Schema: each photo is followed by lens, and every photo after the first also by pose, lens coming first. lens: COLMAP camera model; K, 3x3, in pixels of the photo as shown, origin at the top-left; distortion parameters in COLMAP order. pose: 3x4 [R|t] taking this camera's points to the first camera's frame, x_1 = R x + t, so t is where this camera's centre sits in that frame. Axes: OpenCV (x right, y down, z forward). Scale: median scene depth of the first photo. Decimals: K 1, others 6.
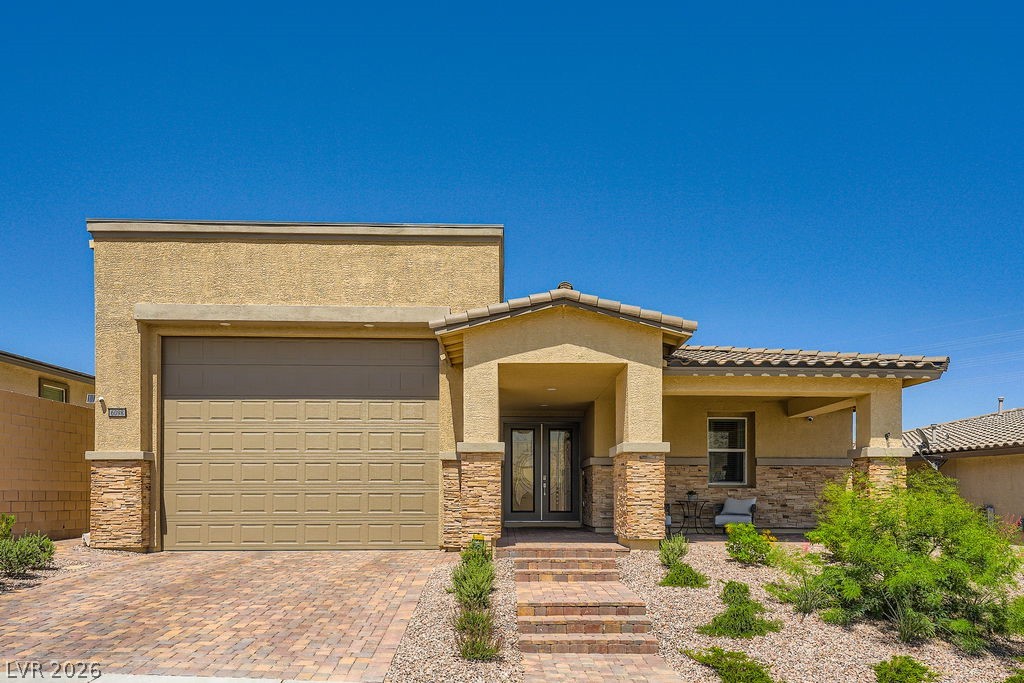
lens RADIAL K [[720.0, 0, 534.3], [0, 720.0, 497.6], [0, 0, 1]] dist [-0.005683, -0.002123]
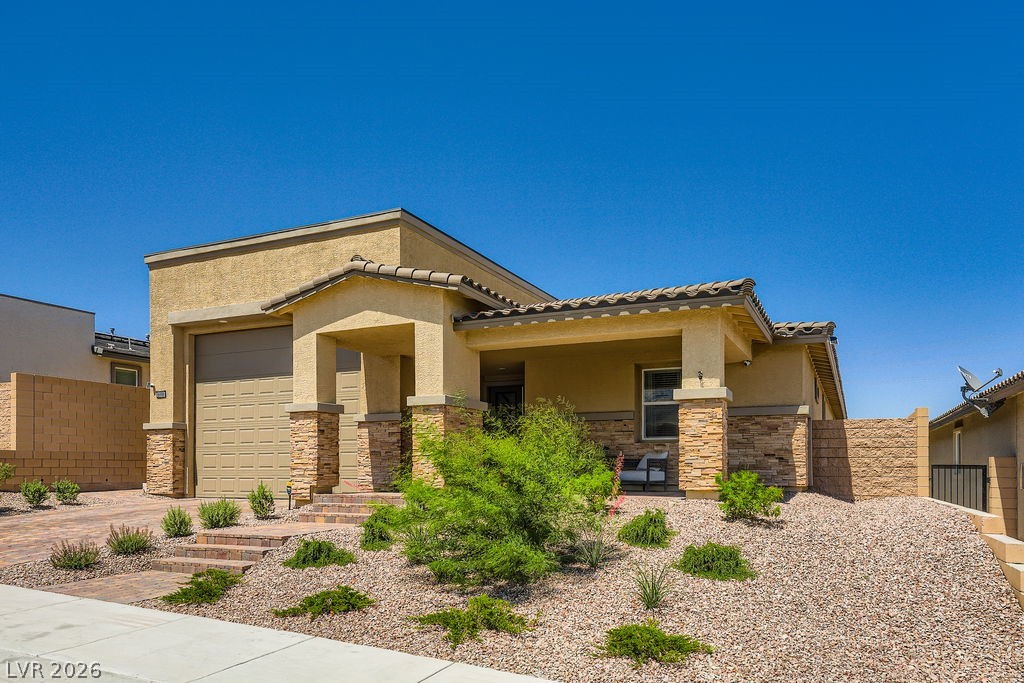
lens RADIAL K [[694.2, 0, 511.6], [0, 694.2, 468.7], [0, 0, 1]] dist [-0.002105, 0.000351]
pose [[0.895944, -0.002861, -0.444158, 0.596376], [0.001567, 0.999993, -0.003281, 0.027544], [0.444165, 0.002244, 0.895942, 0.121811]]
